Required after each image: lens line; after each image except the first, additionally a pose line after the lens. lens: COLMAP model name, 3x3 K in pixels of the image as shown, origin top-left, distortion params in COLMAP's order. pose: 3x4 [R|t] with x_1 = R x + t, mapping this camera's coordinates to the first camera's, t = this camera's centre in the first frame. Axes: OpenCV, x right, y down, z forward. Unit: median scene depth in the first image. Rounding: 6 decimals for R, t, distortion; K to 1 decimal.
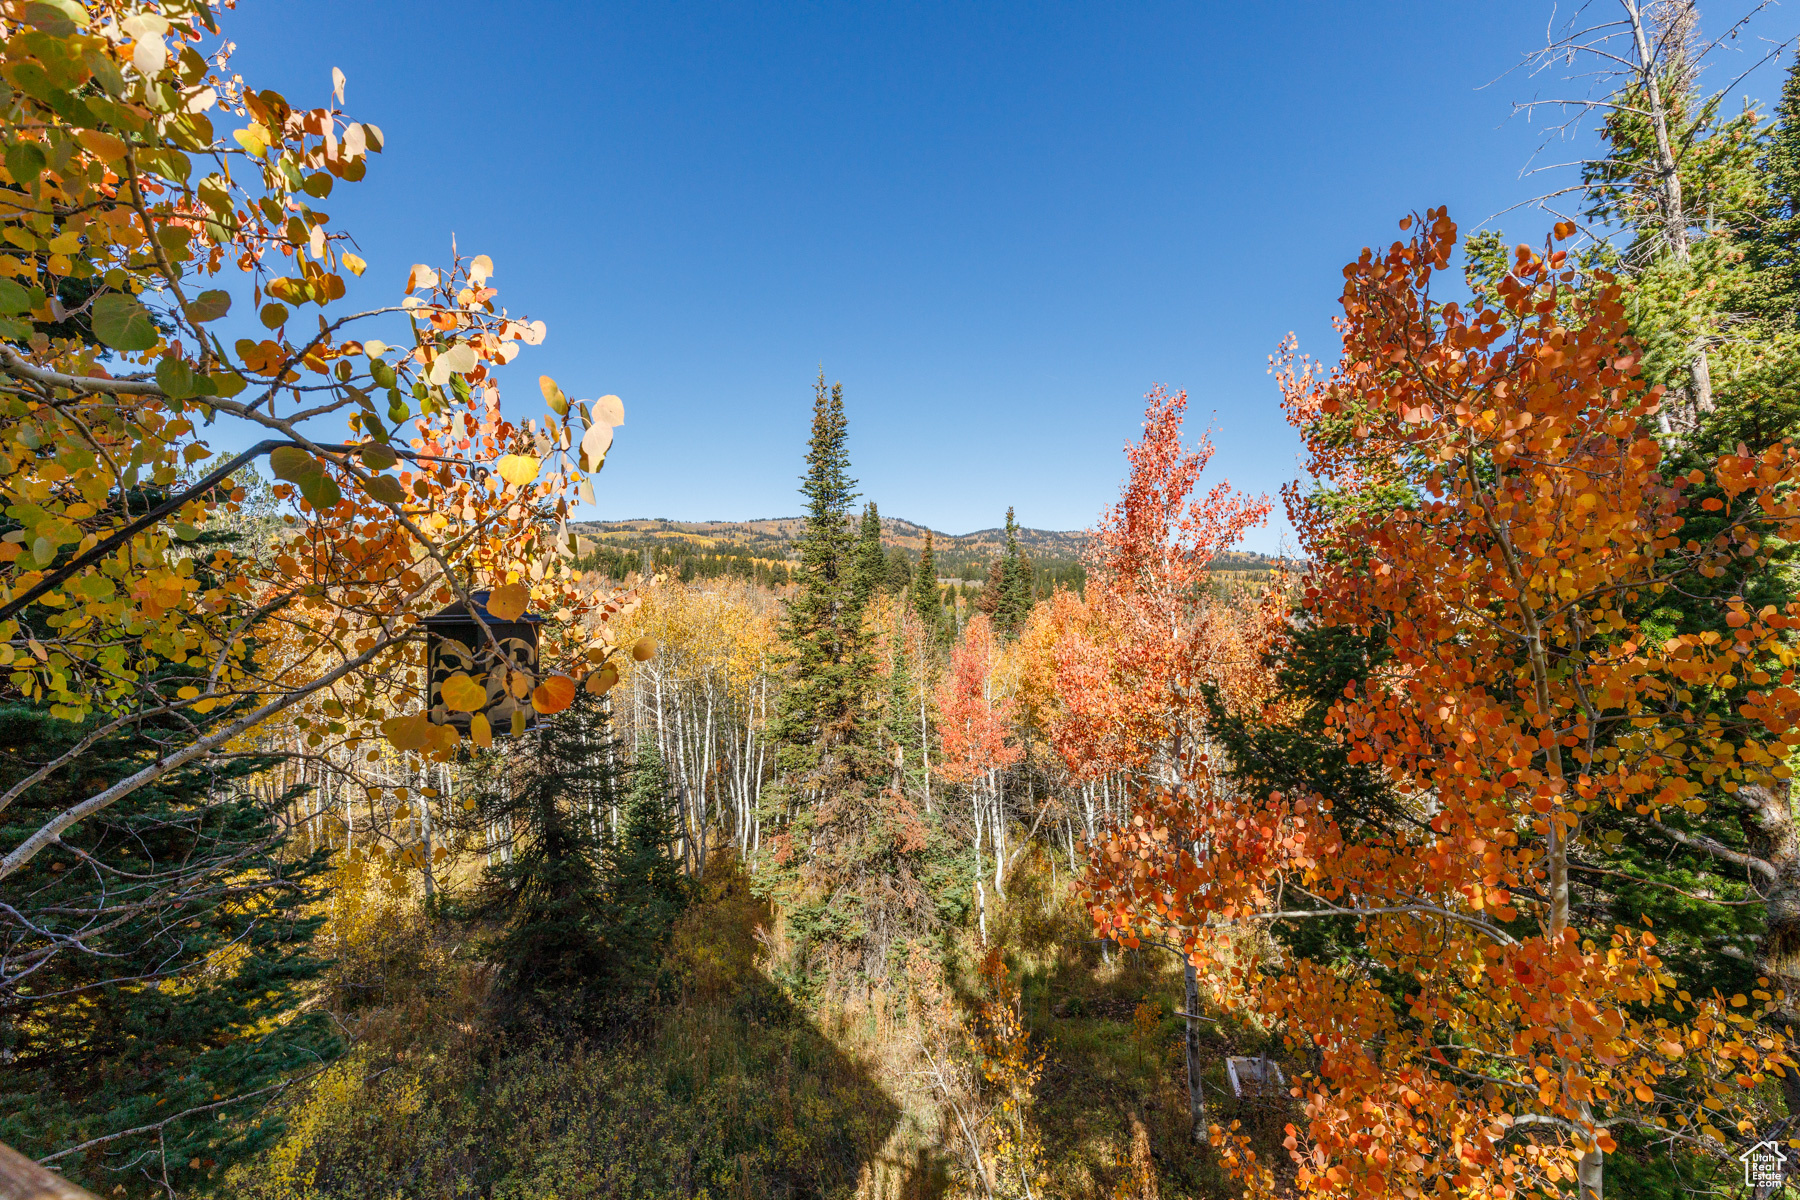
lens RADIAL K [[809.3, 0, 910.4], [0, 809.3, 606.0], [0, 0, 1]] dist [0.007749, -0.000184]
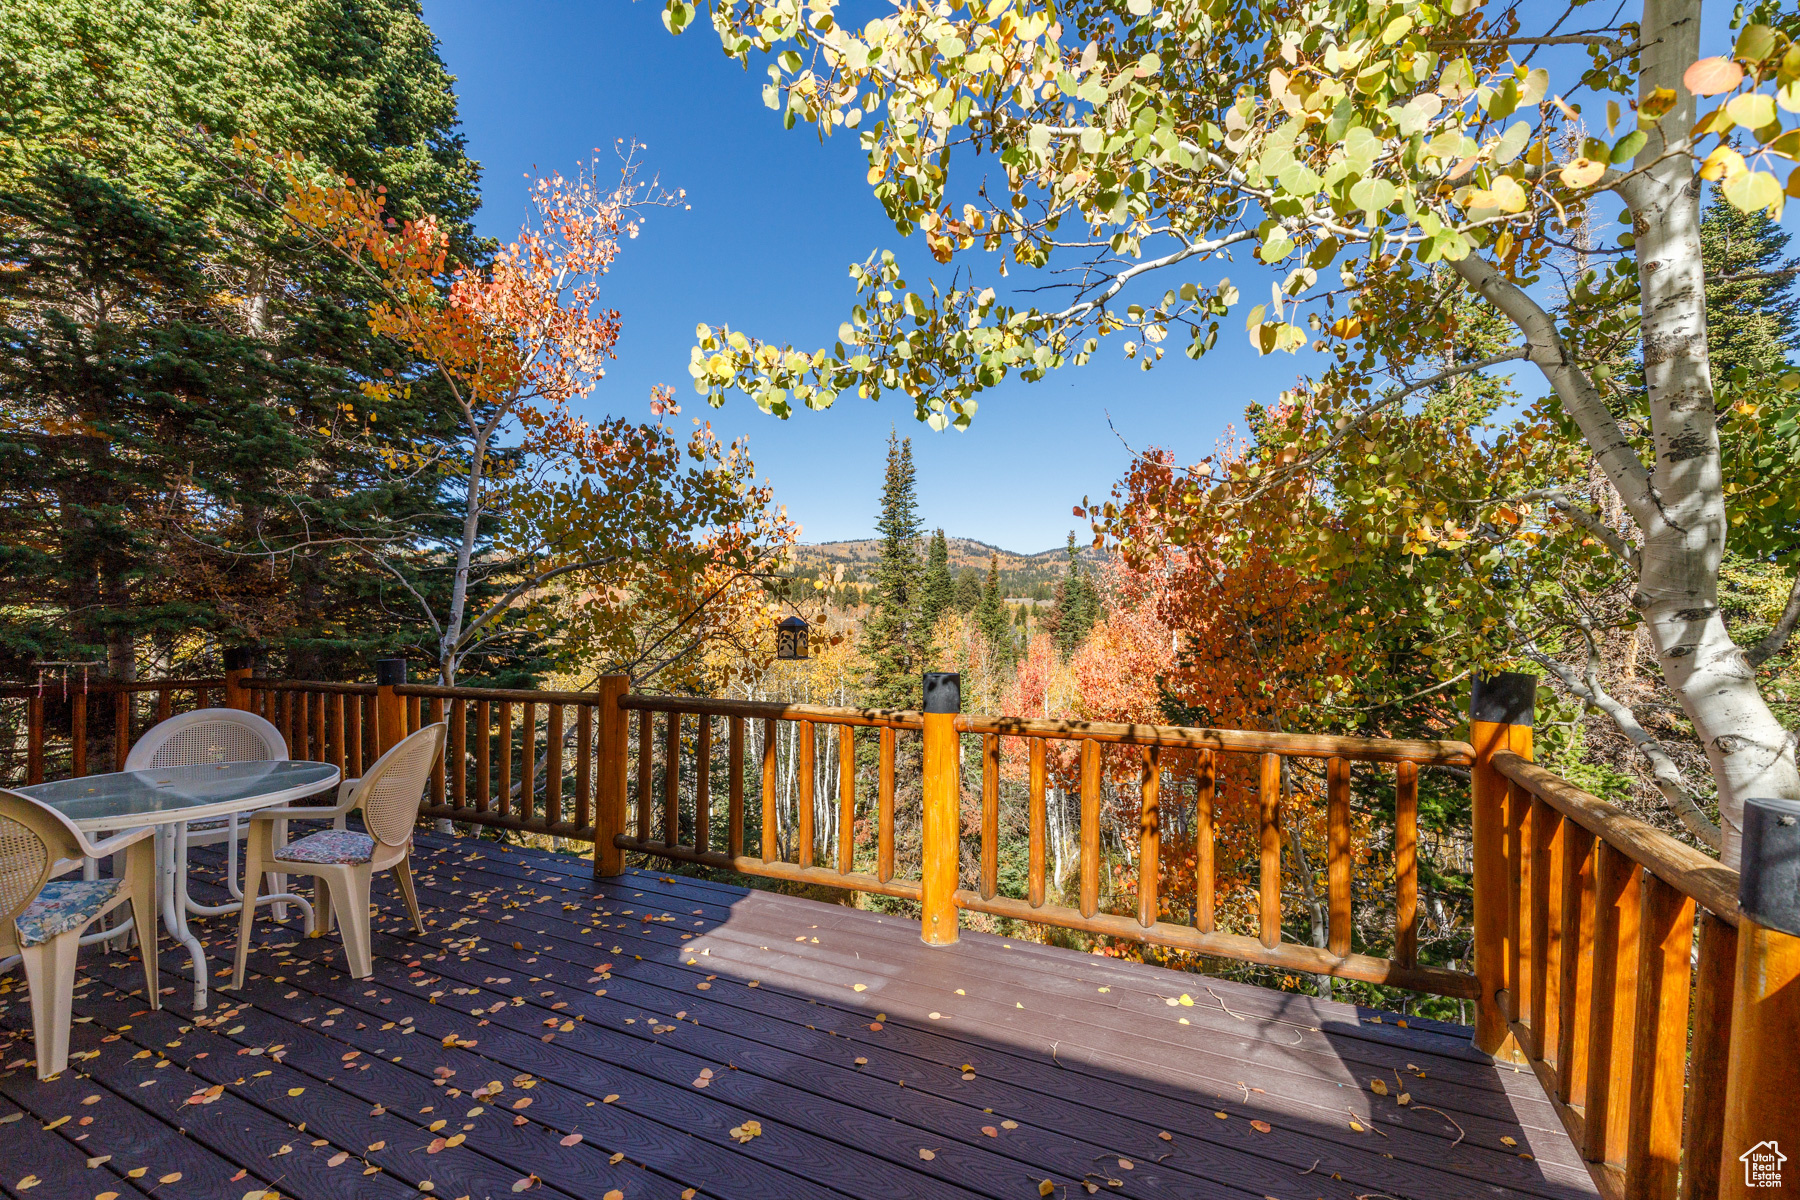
lens RADIAL K [[809.3, 0, 910.4], [0, 809.3, 606.0], [0, 0, 1]] dist [0.007749, -0.000184]
pose [[0.996199, -0.007892, -0.086743, 0.014699], [0.005701, 0.999659, -0.025477, 0.001808], [0.086914, 0.024885, 0.995905, -0.155932]]
